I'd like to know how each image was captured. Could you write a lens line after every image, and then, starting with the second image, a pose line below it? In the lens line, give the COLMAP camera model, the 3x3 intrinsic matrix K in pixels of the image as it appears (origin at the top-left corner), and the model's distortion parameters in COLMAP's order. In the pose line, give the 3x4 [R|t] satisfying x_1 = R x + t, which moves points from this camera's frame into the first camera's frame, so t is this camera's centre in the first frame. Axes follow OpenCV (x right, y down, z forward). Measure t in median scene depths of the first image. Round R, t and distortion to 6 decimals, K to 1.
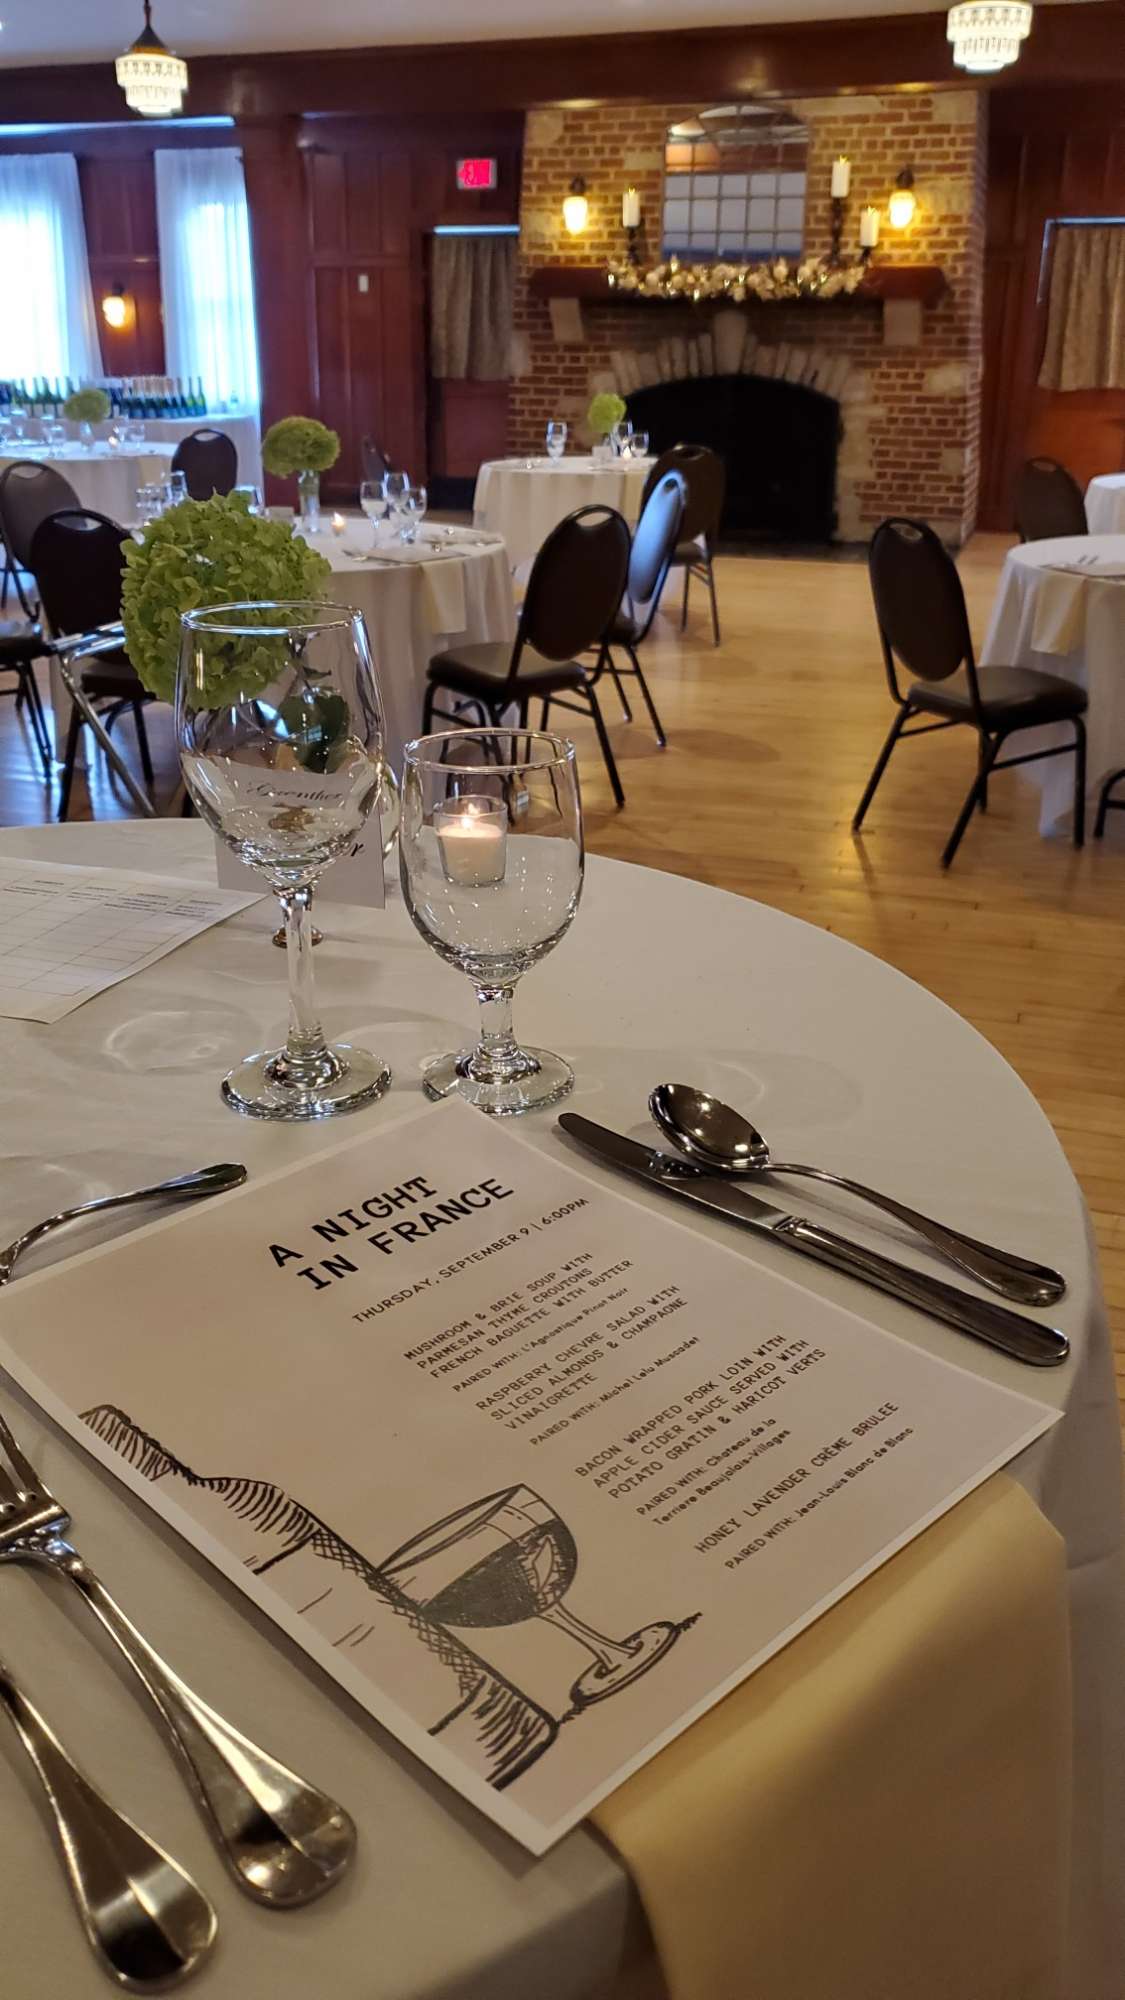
lens RADIAL K [[1592.3, 0, 563.3], [0, 1592.3, 992.6], [0, 0, 1]] dist [0.001623, -0.003170]
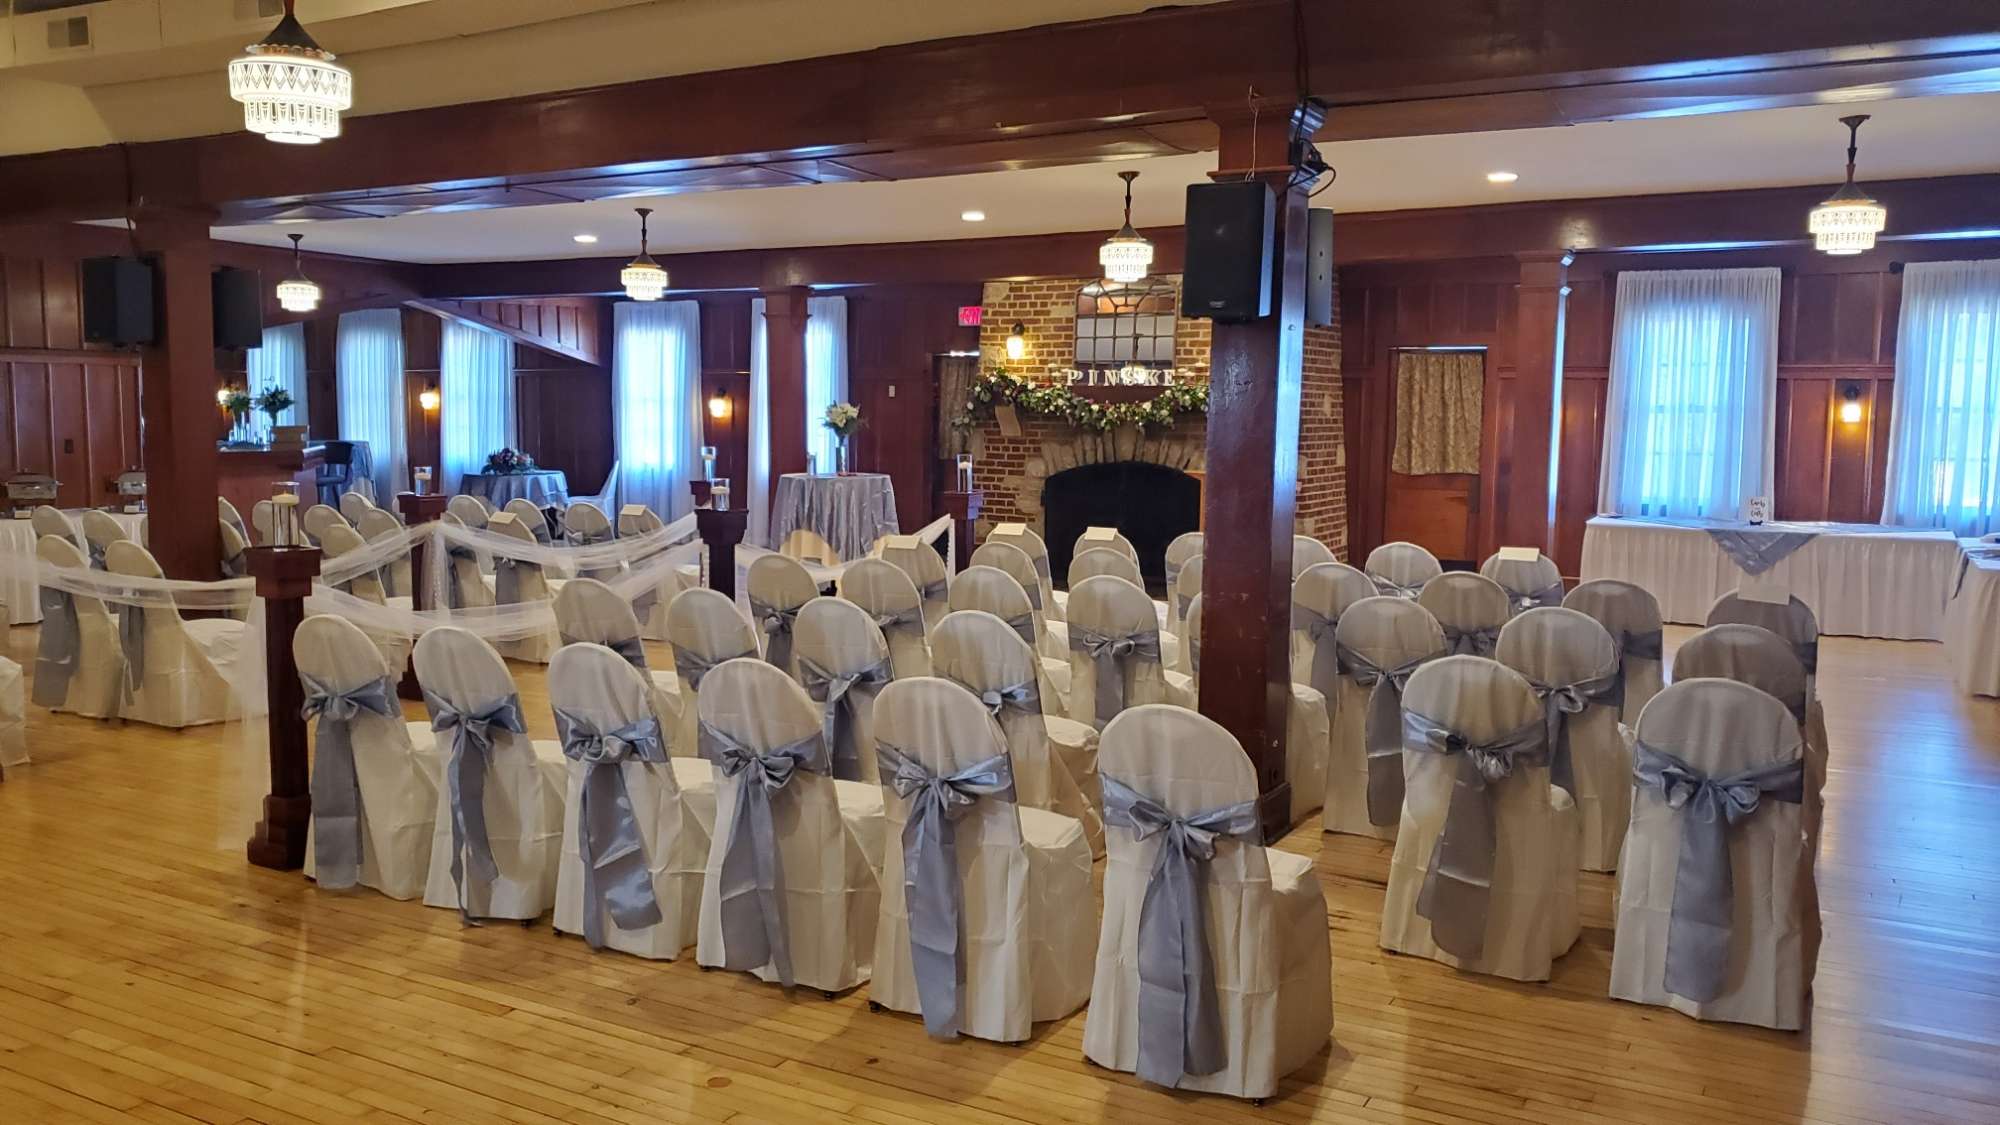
lens RADIAL K [[1592.3, 0, 1000.0], [0, 1592.3, 562.5], [0, 0, 1]] dist [0.001623, -0.003170]
pose [[0.976665, 0.022584, -0.213576, 0.284114], [-0.082354, 0.957820, -0.275315, 0.052089], [0.198350, 0.286480, 0.937330, -0.202006]]
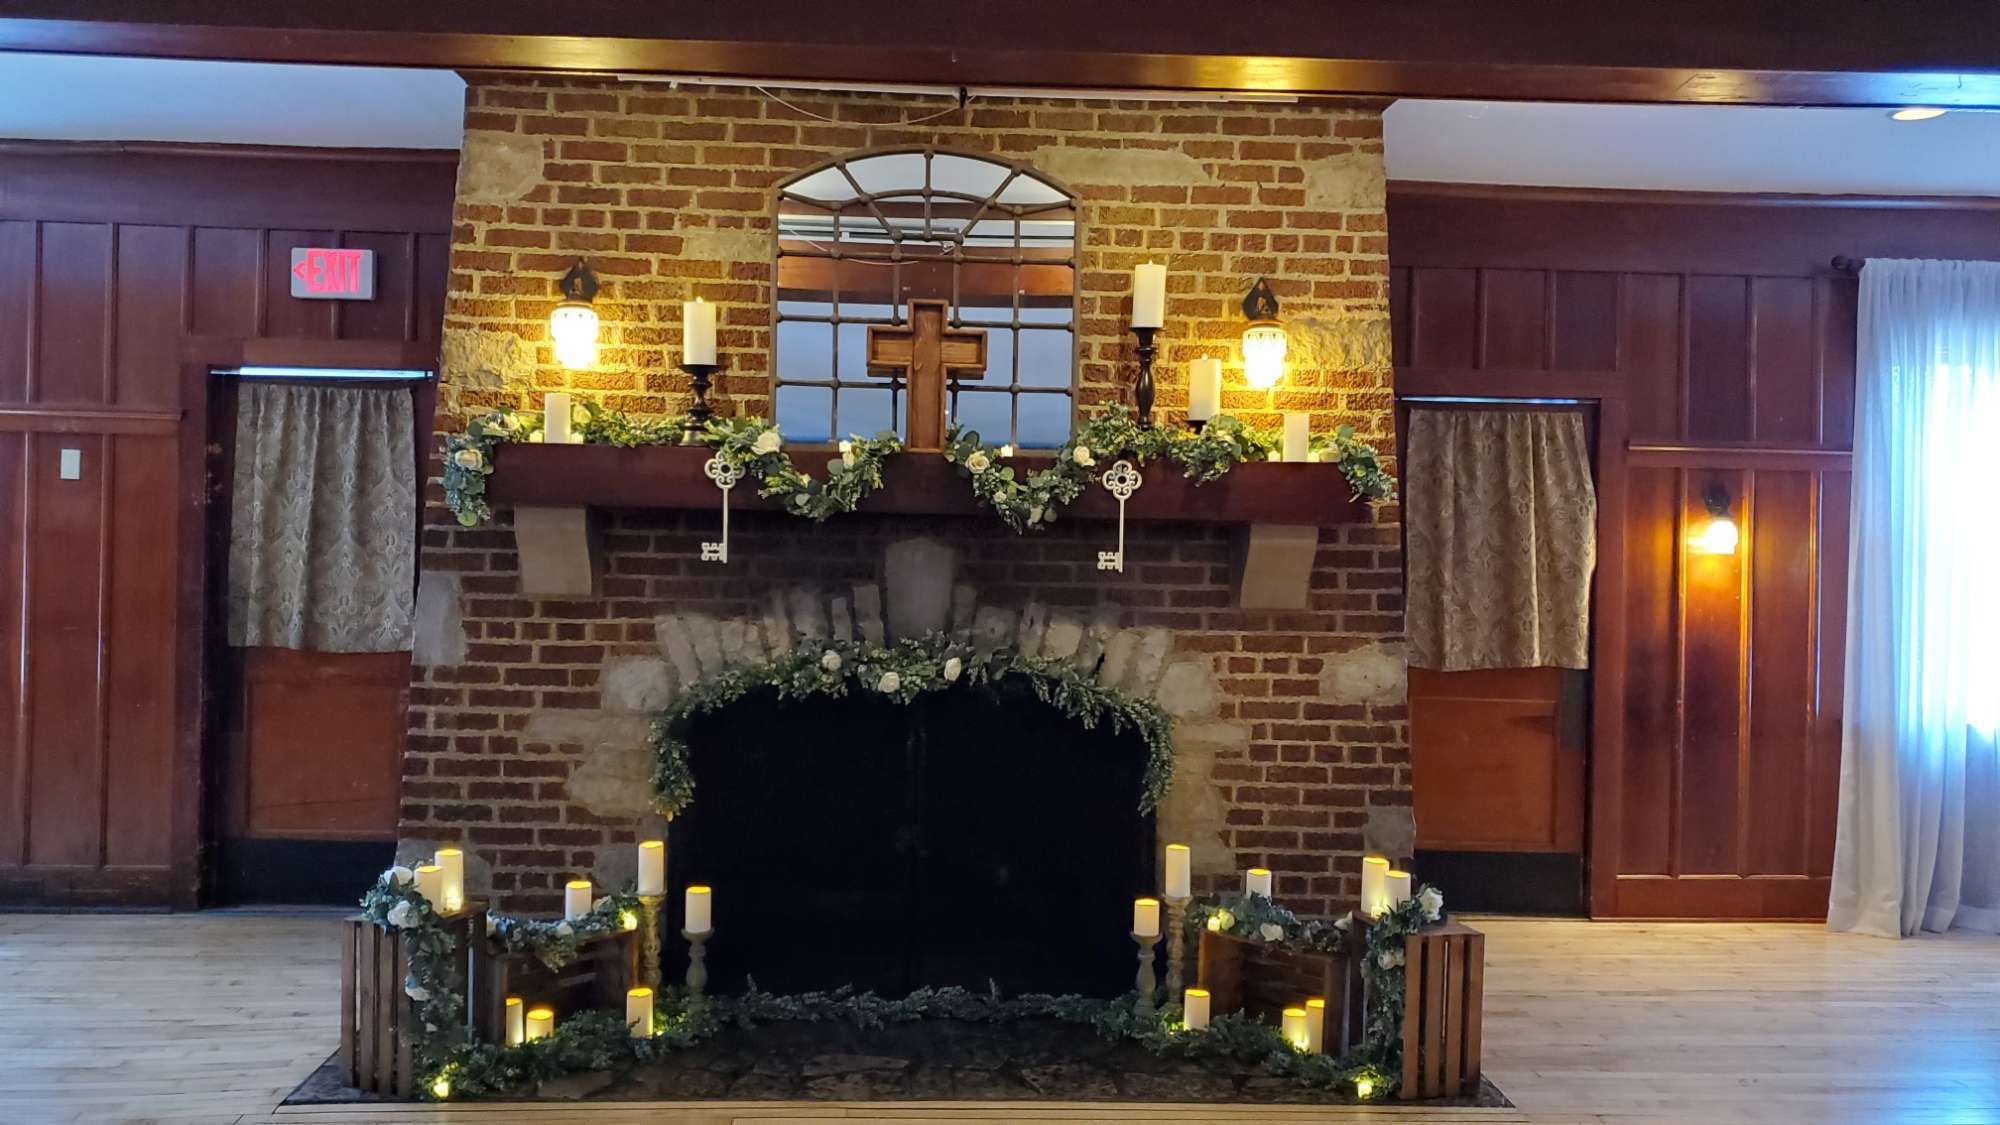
lens RADIAL K [[1592.3, 0, 1000.0], [0, 1592.3, 562.5], [0, 0, 1]] dist [0.001623, -0.003170]
pose [[0.935269, 0.006000, 0.353887, -0.039456], [0.121372, 0.933793, -0.336601, -0.259485], [-0.332477, 0.357764, 0.872619, 0.582734]]
